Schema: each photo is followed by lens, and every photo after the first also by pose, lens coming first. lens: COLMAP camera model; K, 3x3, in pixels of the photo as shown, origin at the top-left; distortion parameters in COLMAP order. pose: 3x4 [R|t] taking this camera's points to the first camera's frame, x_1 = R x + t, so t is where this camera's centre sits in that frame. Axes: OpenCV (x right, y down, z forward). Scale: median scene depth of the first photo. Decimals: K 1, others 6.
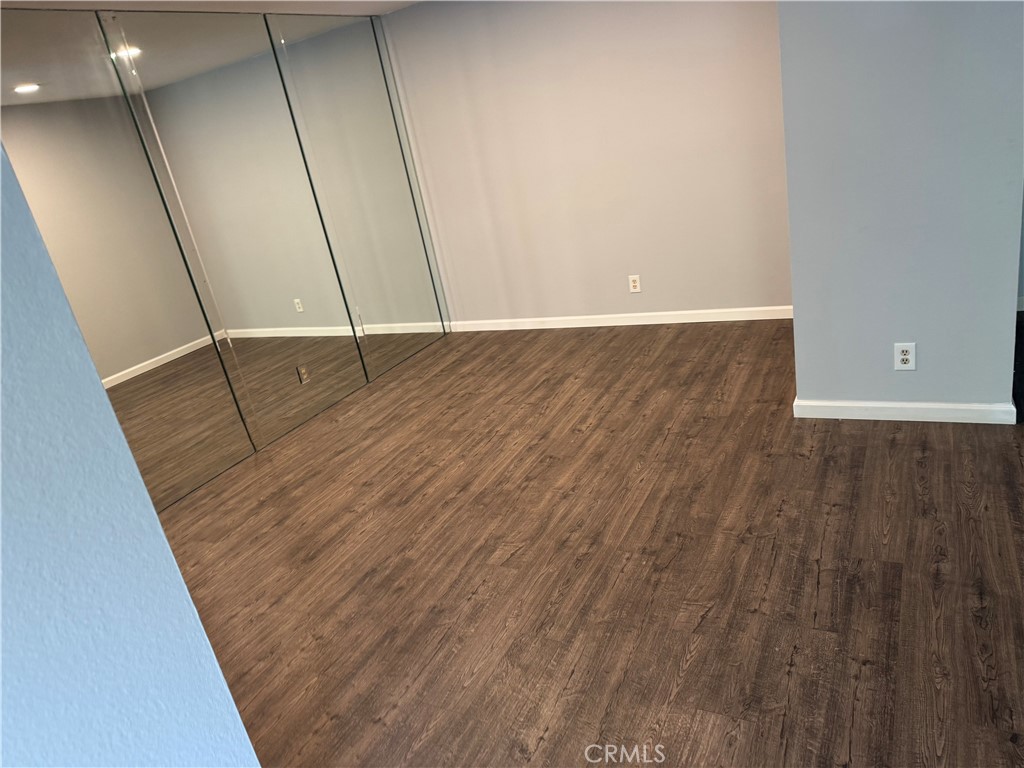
lens RADIAL K [[706.3, 0, 506.6], [0, 706.3, 390.9], [0, 0, 1]] dist [0.071792, -0.103201]
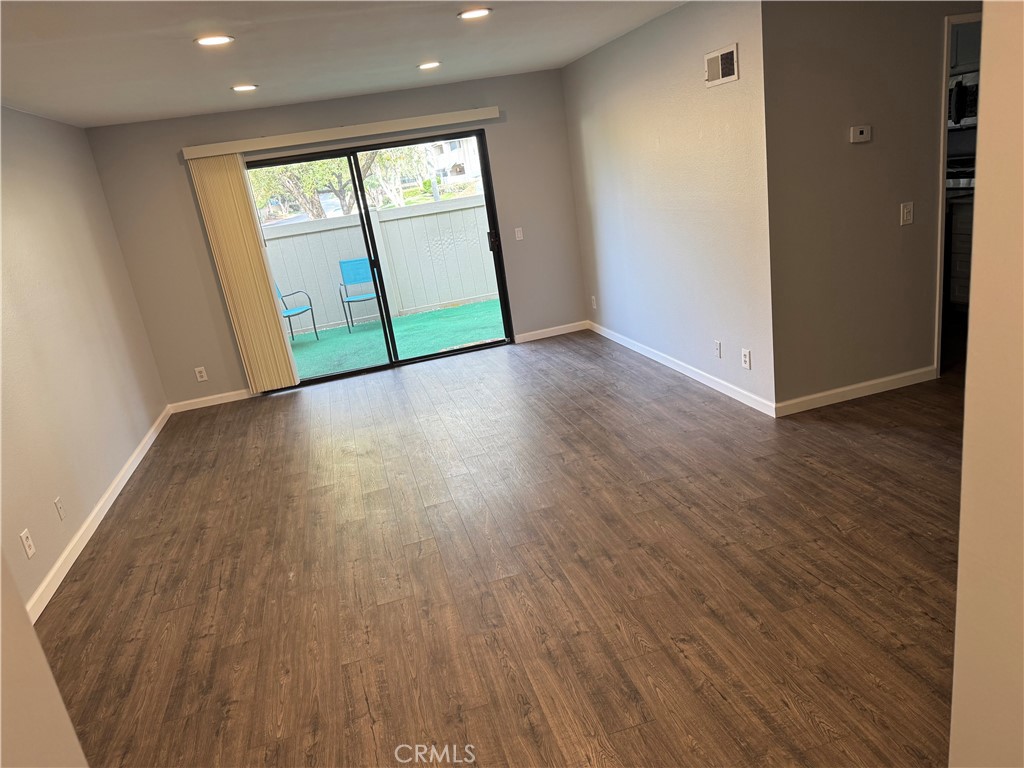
lens RADIAL K [[718.3, 0, 512.0], [0, 718.3, 384.0], [0, 0, 1]] dist [0.162260, -0.270467]
pose [[-0.679118, 0.473529, -0.560864, 0.758265], [0.016197, 0.773572, 0.633502, -0.440485], [0.733850, 0.421138, -0.533017, 0.666750]]
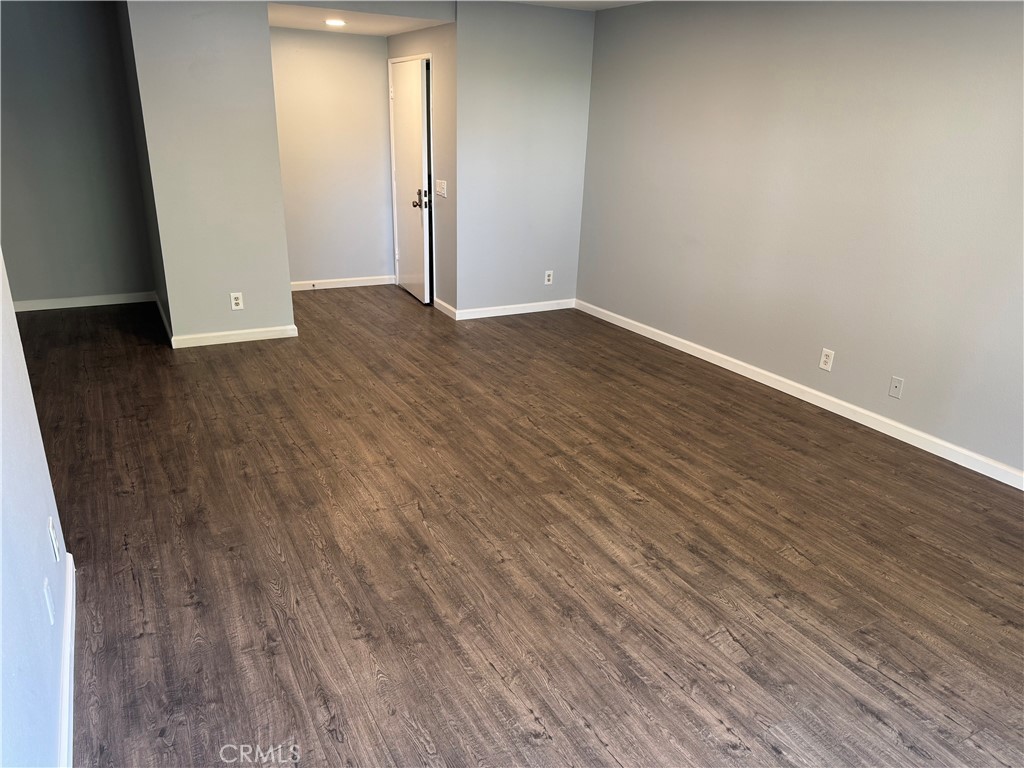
lens RADIAL K [[718.3, 0, 512.0], [0, 718.3, 384.0], [0, 0, 1]] dist [0.162260, -0.270467]
pose [[0.522183, -0.089173, 0.848159, -0.445579], [0.179363, 0.983758, -0.006998, 0.206661], [-0.833759, 0.155783, 0.529696, -0.324298]]
